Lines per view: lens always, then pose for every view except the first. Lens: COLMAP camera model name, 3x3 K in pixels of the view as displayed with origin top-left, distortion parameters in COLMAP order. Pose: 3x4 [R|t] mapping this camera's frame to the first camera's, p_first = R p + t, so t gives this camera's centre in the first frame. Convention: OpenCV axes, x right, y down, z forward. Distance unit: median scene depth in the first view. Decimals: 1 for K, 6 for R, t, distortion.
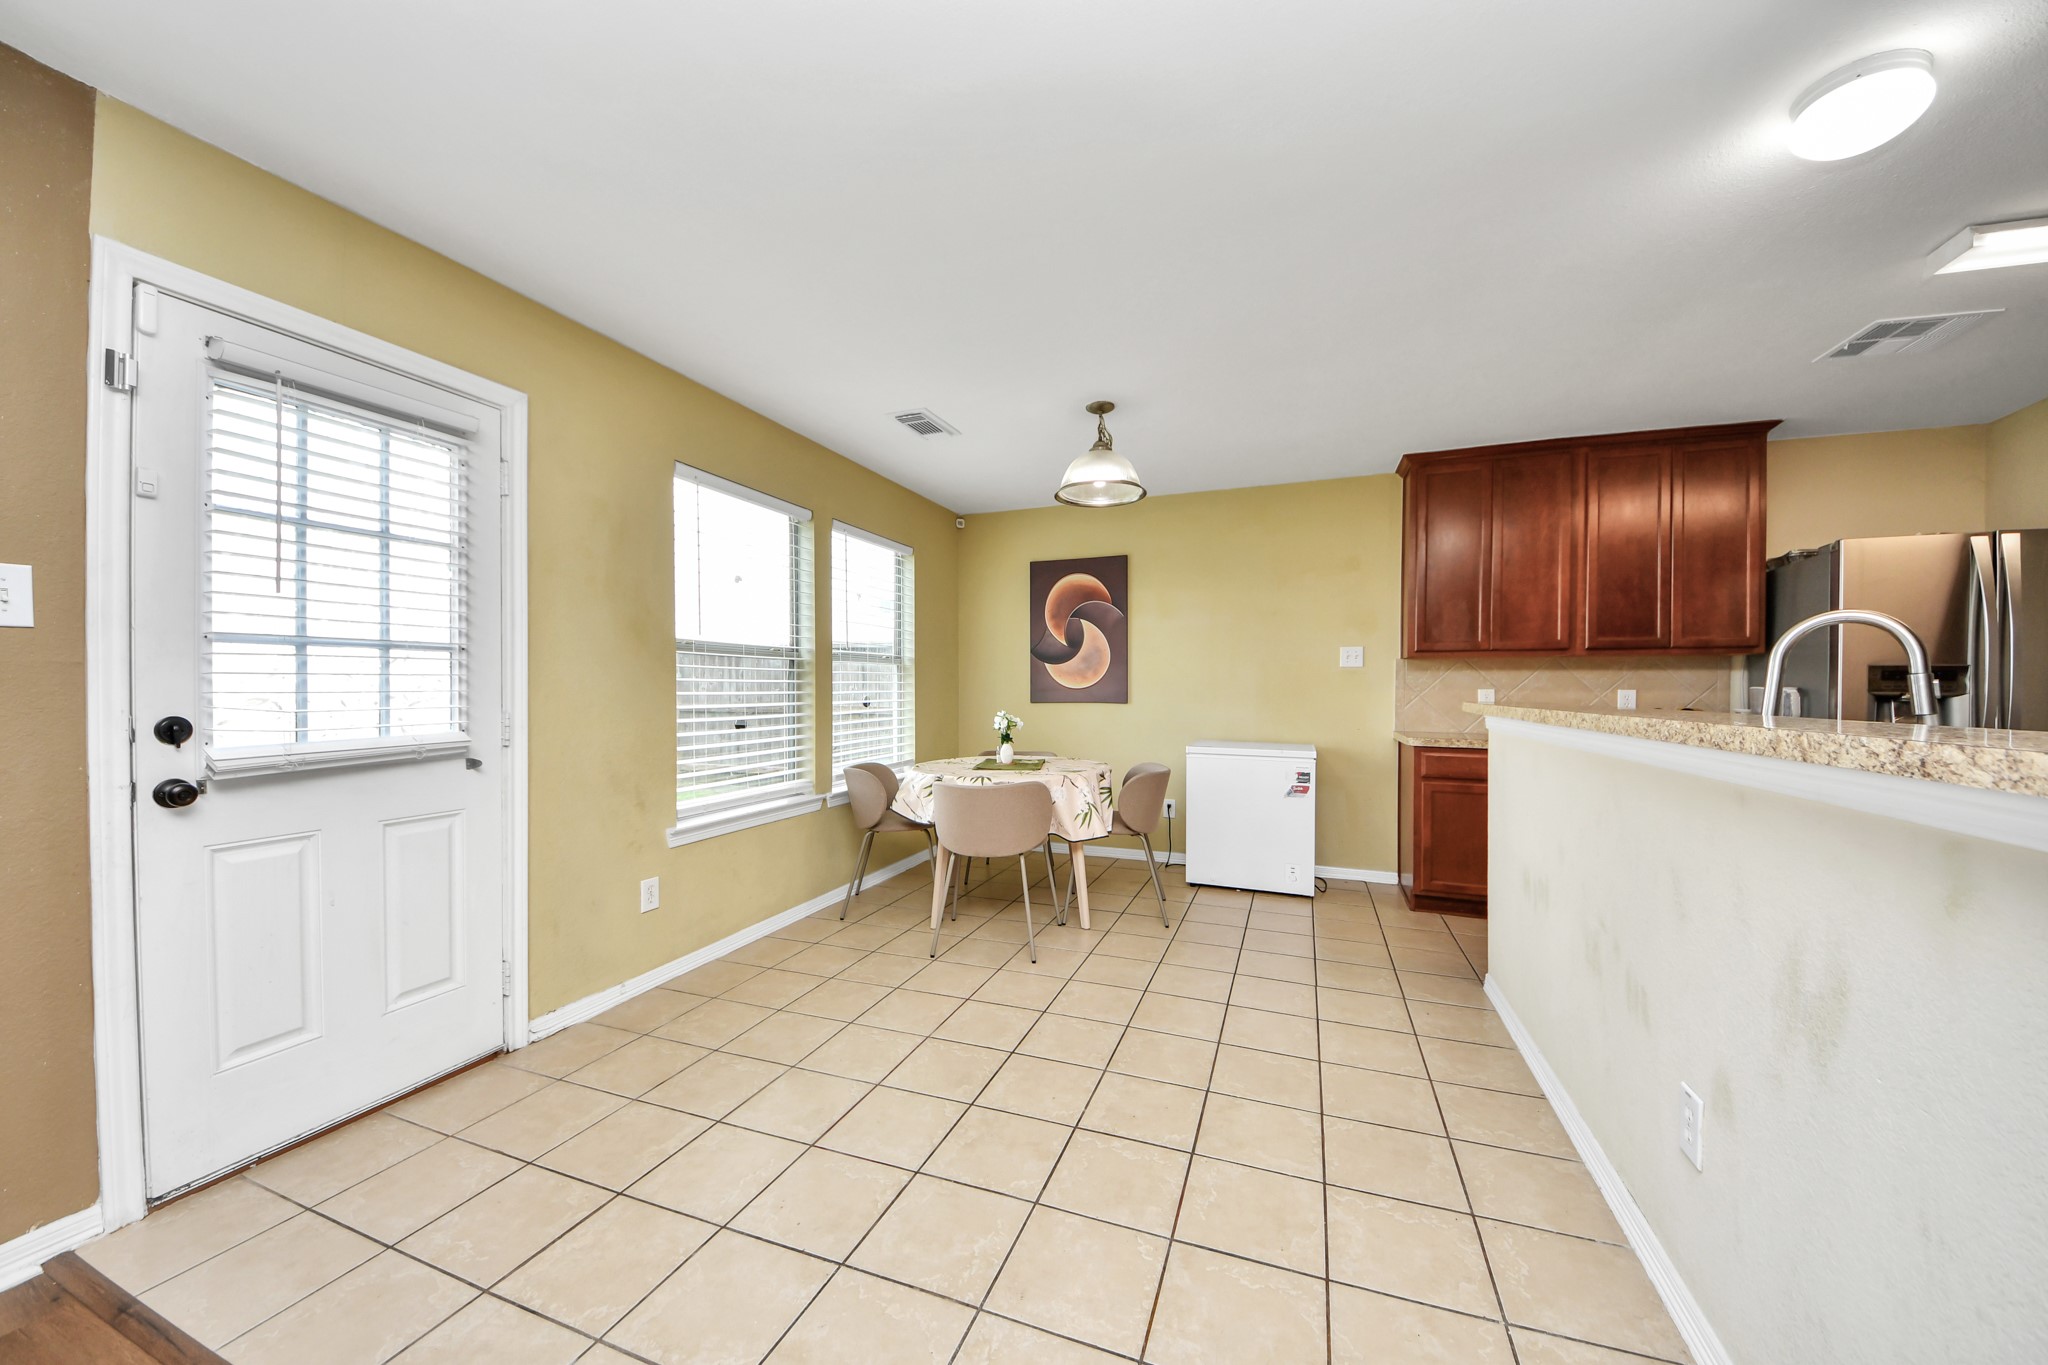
lens RADIAL K [[728.1, 0, 1028.1], [0, 728.1, 698.1], [0, 0, 1]] dist [0.050329, -0.023558]
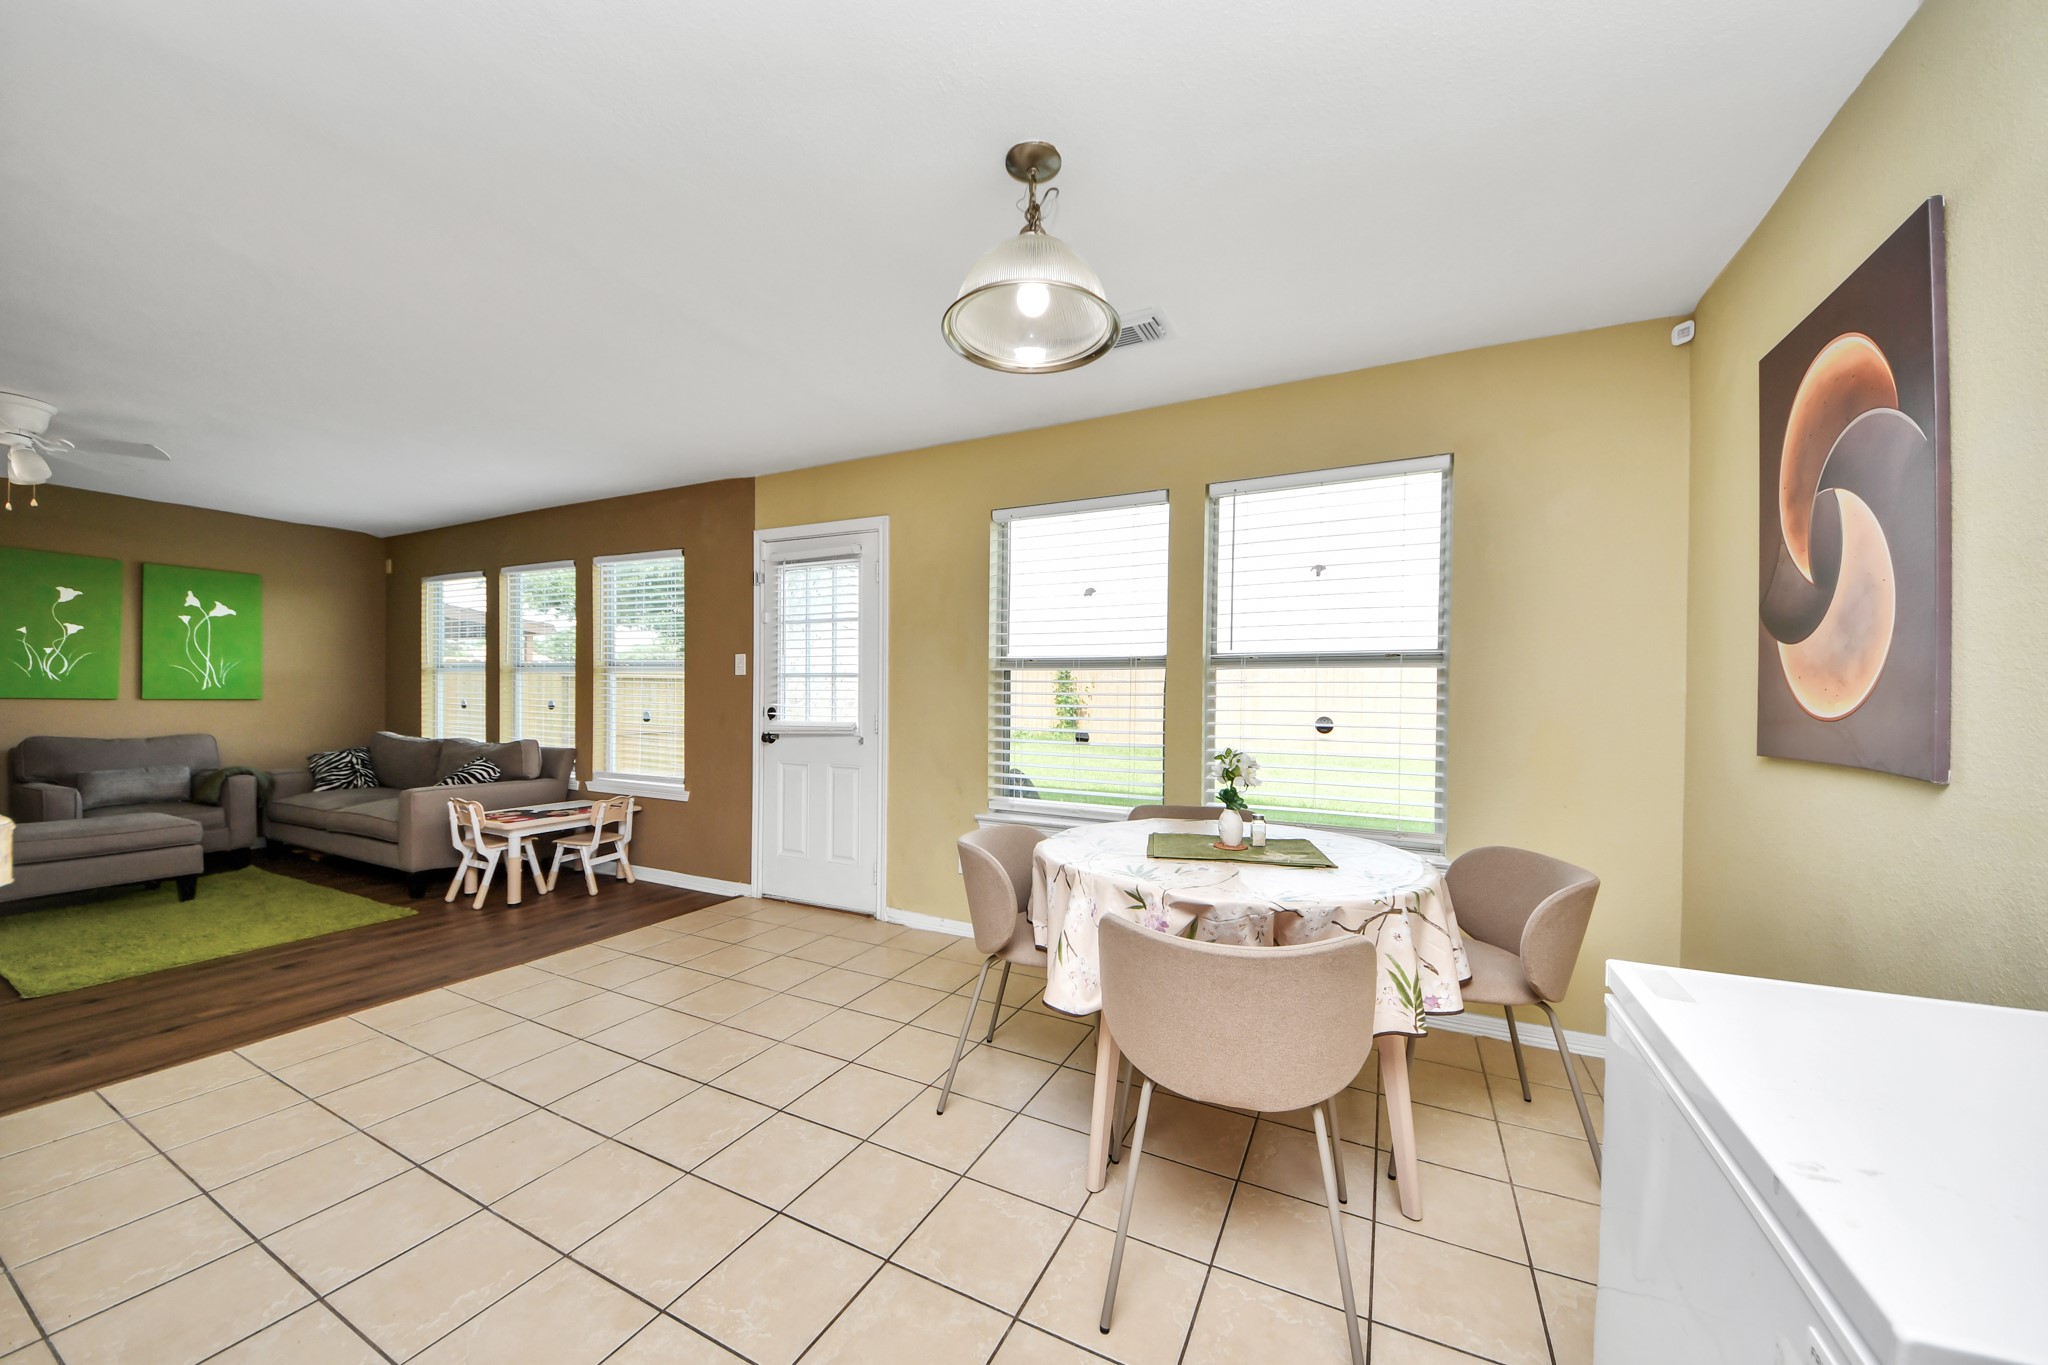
lens RADIAL K [[731.5, 0, 1023.5], [0, 731.5, 695.9], [0, 0, 1]] dist [0.027328, -0.016933]
pose [[-0.111422, 0.001128, -0.993773, 0.549230], [-0.025996, 0.999654, 0.004050, -0.020581], [0.993433, 0.026285, -0.111354, 0.937640]]
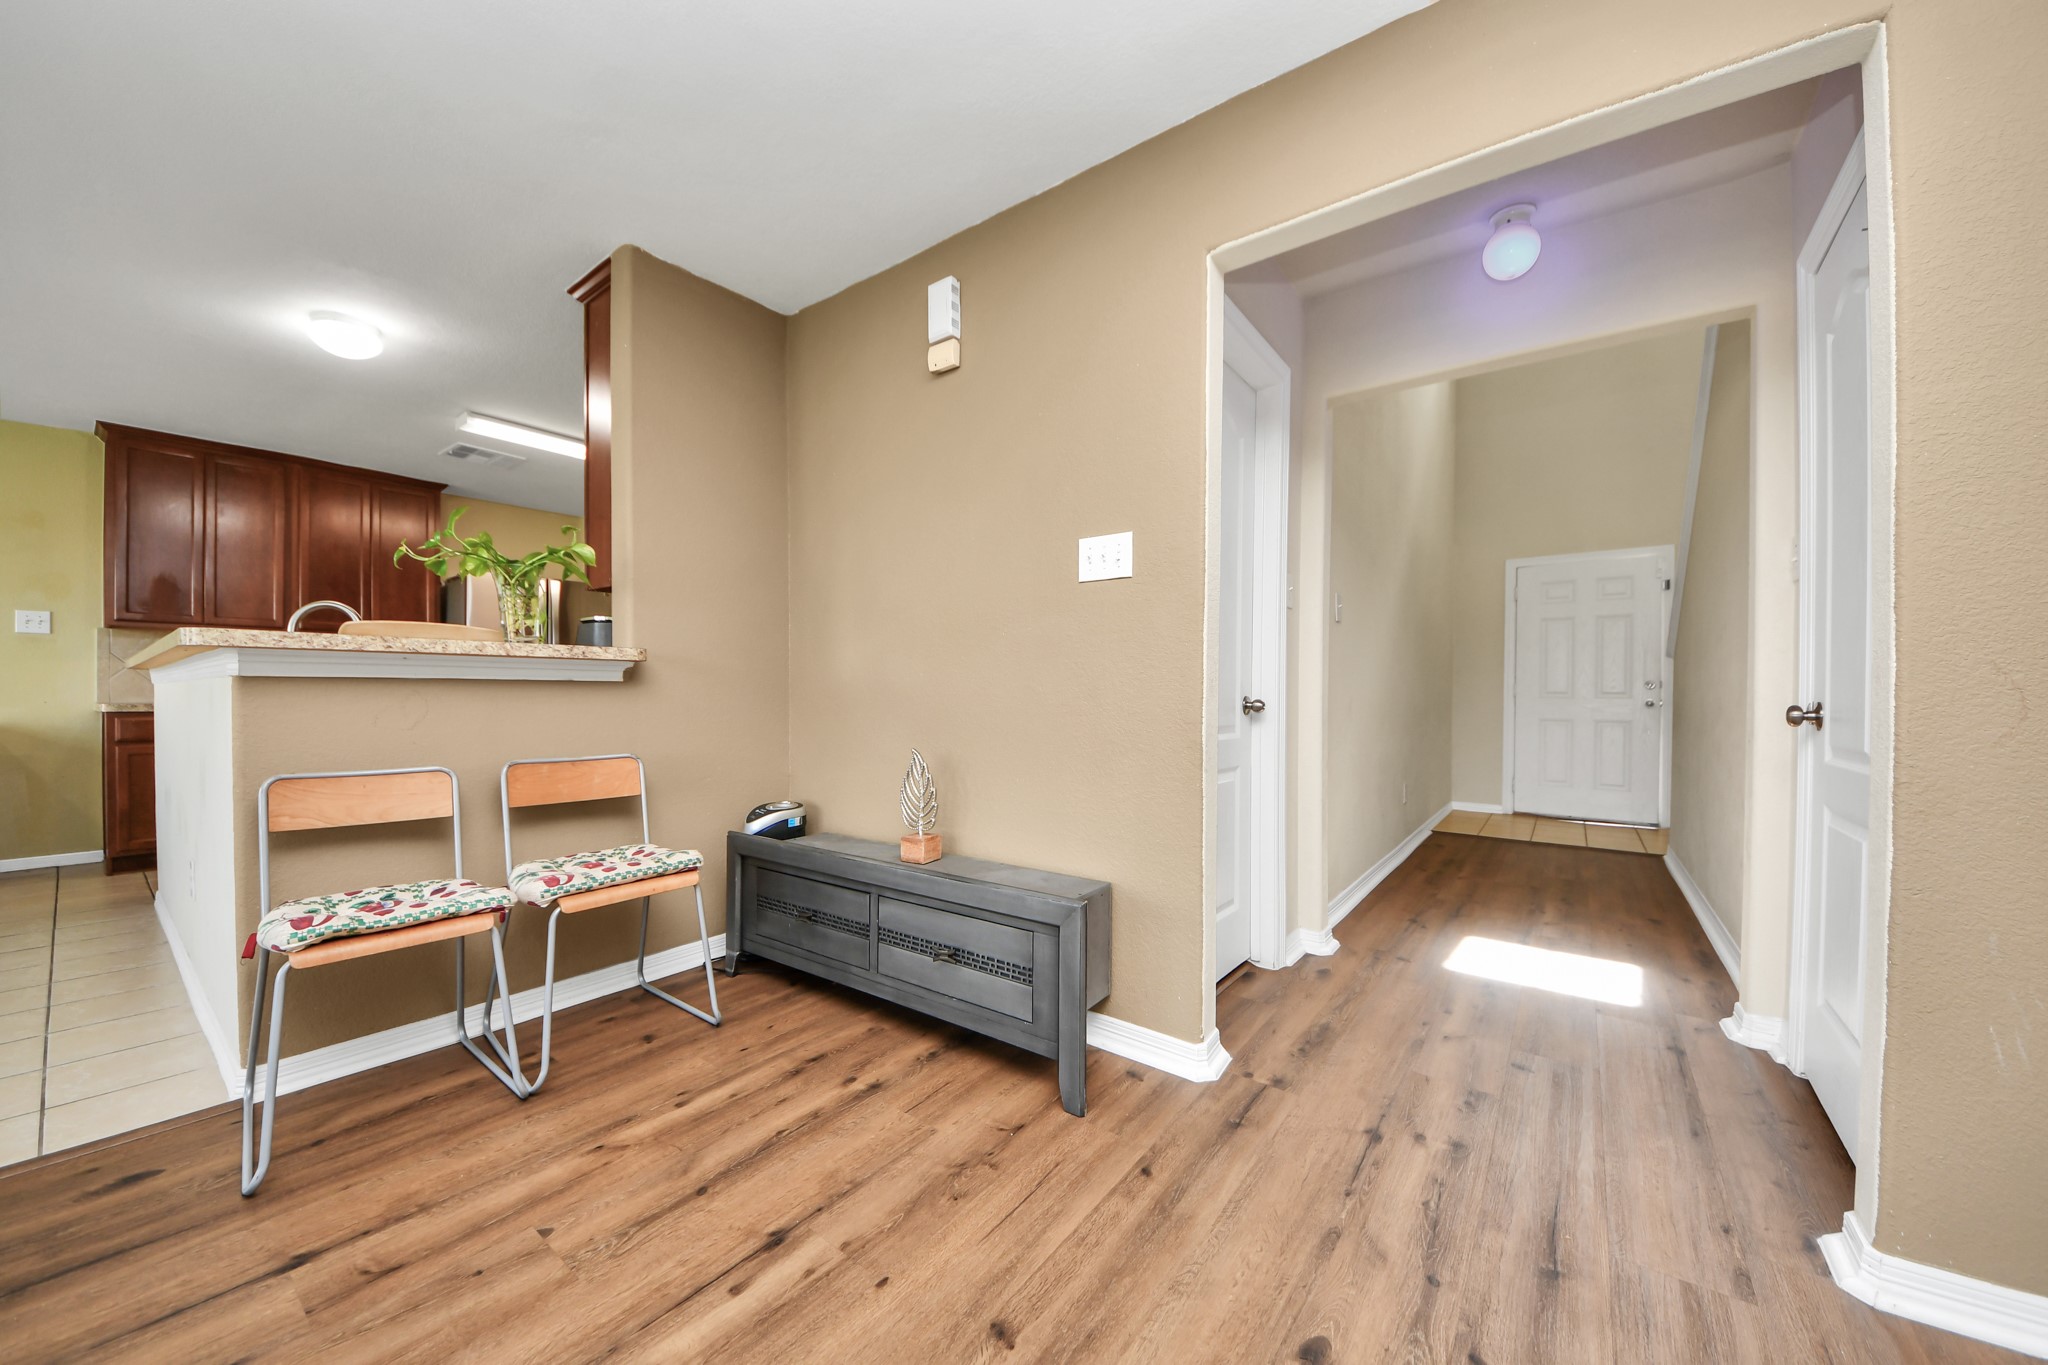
lens RADIAL K [[734.8, 0, 1025.9], [0, 734.8, 692.8], [0, 0, 1]] dist [0.002537, -0.007488]
pose [[0.281897, -0.003859, 0.959437, -0.069400], [0.013535, 0.999908, 0.000045, 0.055940], [-0.959349, 0.012973, 0.281924, -0.484579]]
